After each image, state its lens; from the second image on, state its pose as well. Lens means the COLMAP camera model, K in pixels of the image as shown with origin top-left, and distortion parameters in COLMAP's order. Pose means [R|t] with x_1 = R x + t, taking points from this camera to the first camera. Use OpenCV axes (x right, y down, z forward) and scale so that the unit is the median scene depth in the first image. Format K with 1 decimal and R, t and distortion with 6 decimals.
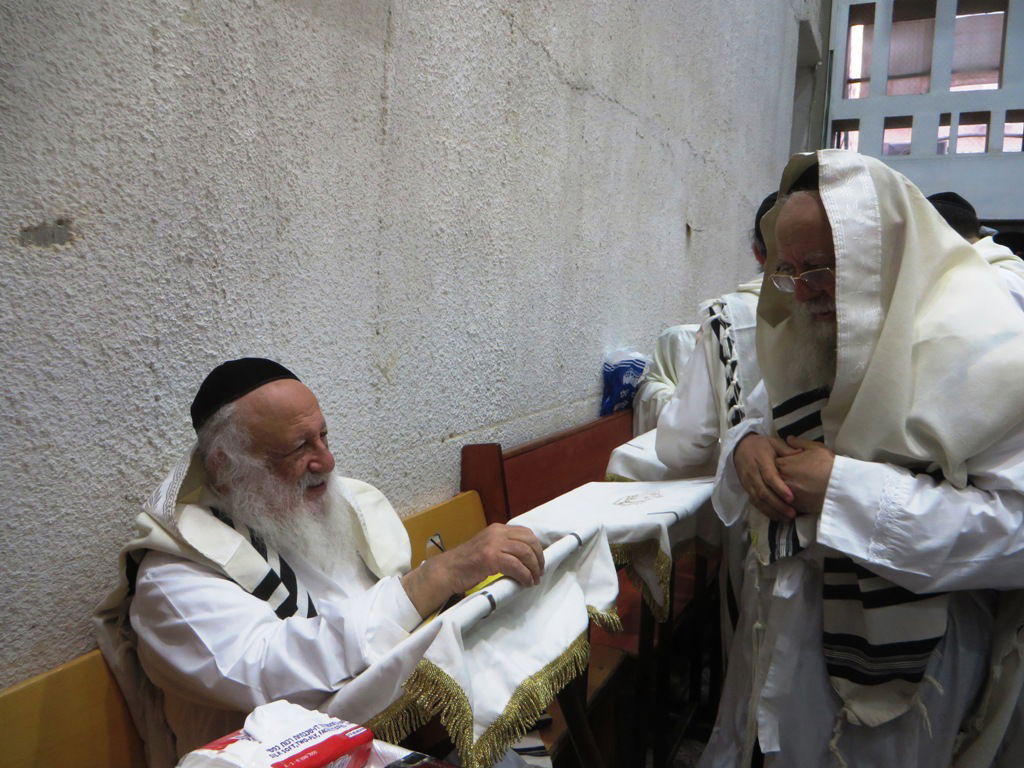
lens RADIAL K [[768.1, 0, 514.9], [0, 768.1, 381.0], [0, 0, 1]] dist [-0.025181, 0.011358]
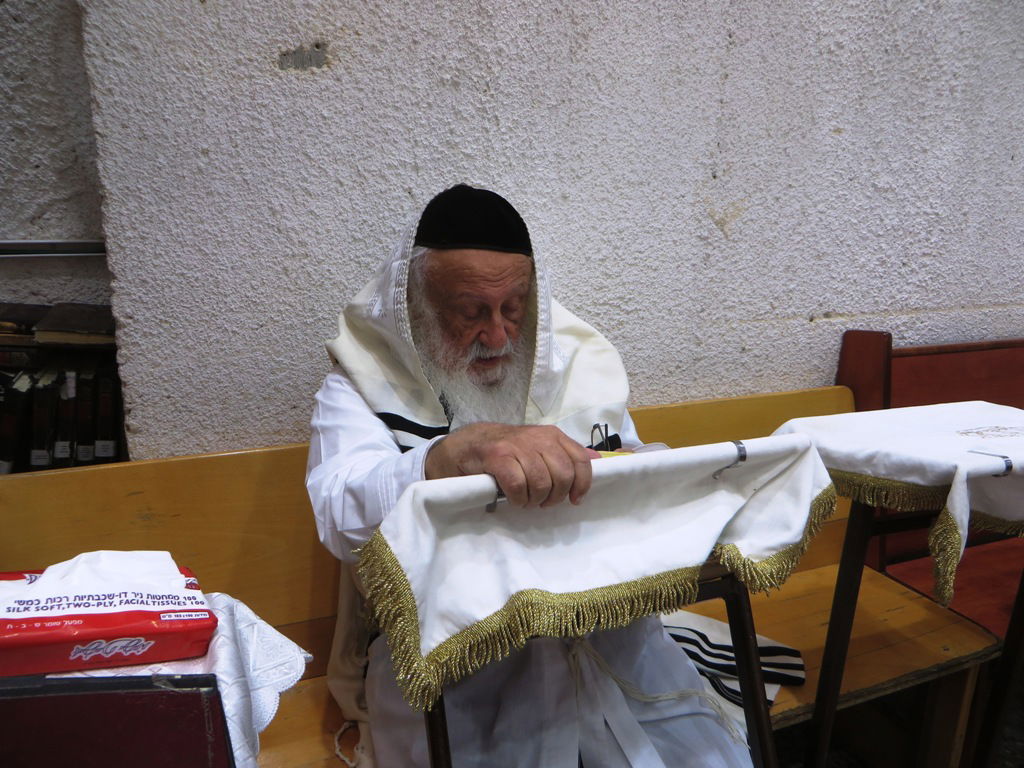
lens RADIAL K [[768.1, 0, 506.3], [0, 768.1, 375.5], [0, 0, 1]] dist [-0.025181, 0.011358]
pose [[0.744081, 0.189245, -0.640726, 0.318030], [-0.085557, 0.978137, 0.189546, 0.016129], [0.662588, -0.086219, 0.744005, 0.281873]]
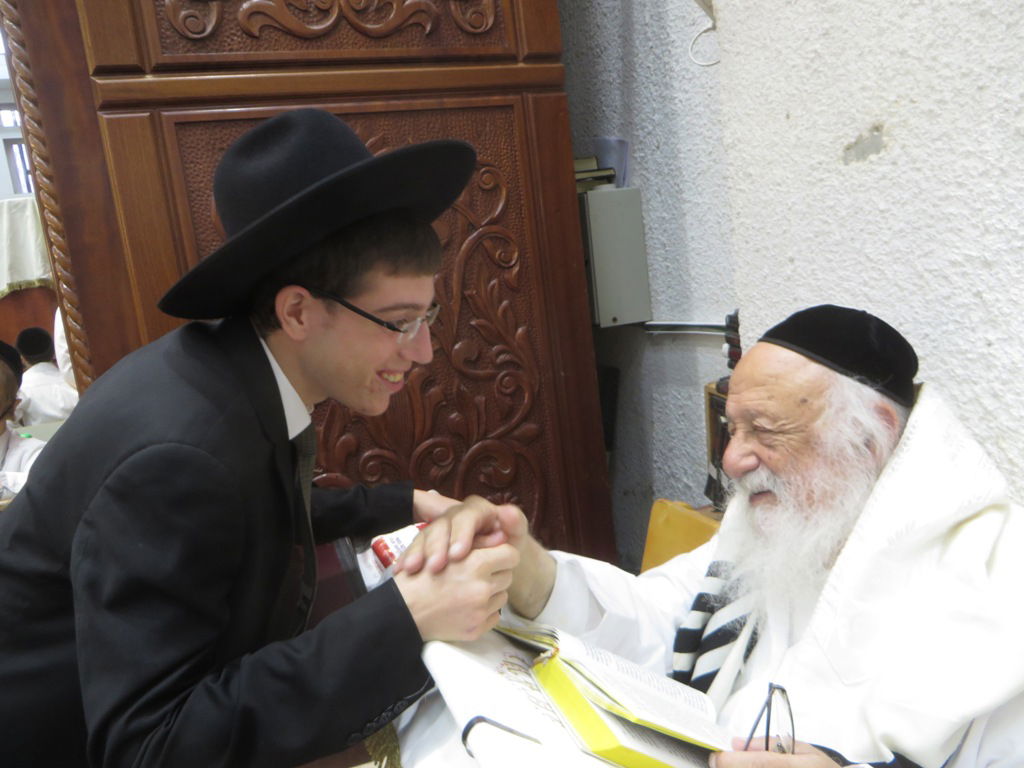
lens RADIAL K [[768.1, 0, 507.0], [0, 768.1, 391.2], [0, 0, 1]] dist [-0.025181, 0.011358]
pose [[-0.684417, 0.164679, -0.710249, 0.340421], [0.008943, 0.975981, 0.217674, -0.088542], [0.729036, 0.142628, -0.669451, 1.119990]]
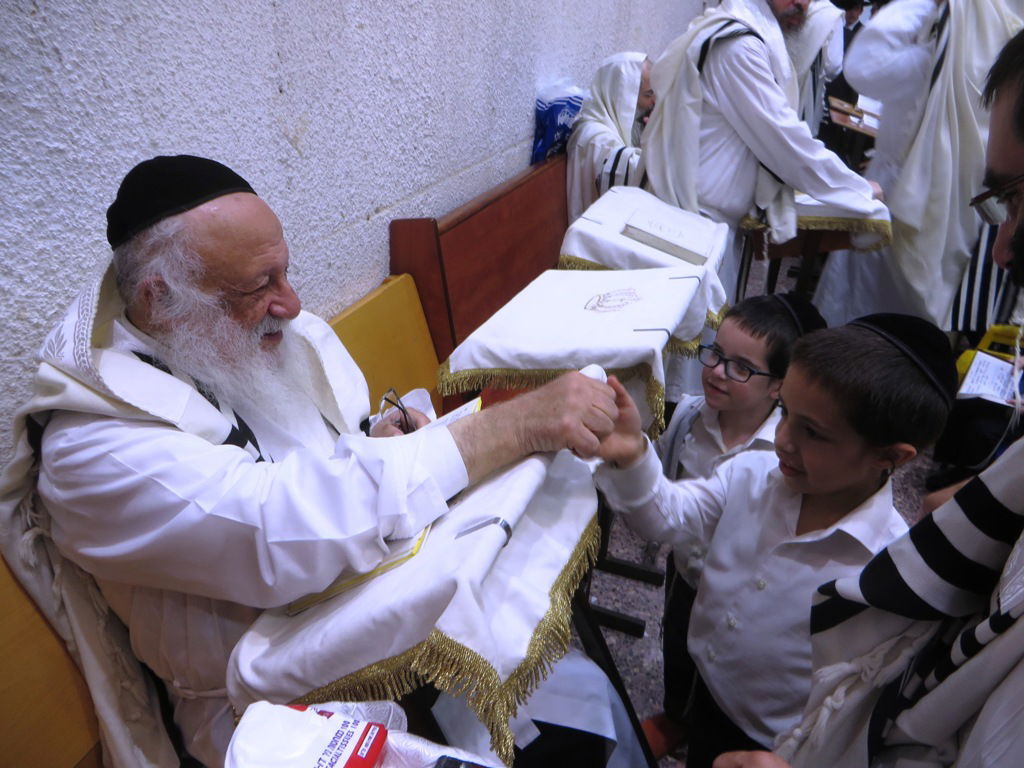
lens RADIAL K [[768.1, 0, 517.5], [0, 768.1, 387.2], [0, 0, 1]] dist [-0.025181, 0.011358]
pose [[0.990409, -0.043530, 0.131131, -0.080664], [-0.007639, 0.930370, 0.366541, -0.094320], [-0.137956, -0.364028, 0.921115, 0.224271]]
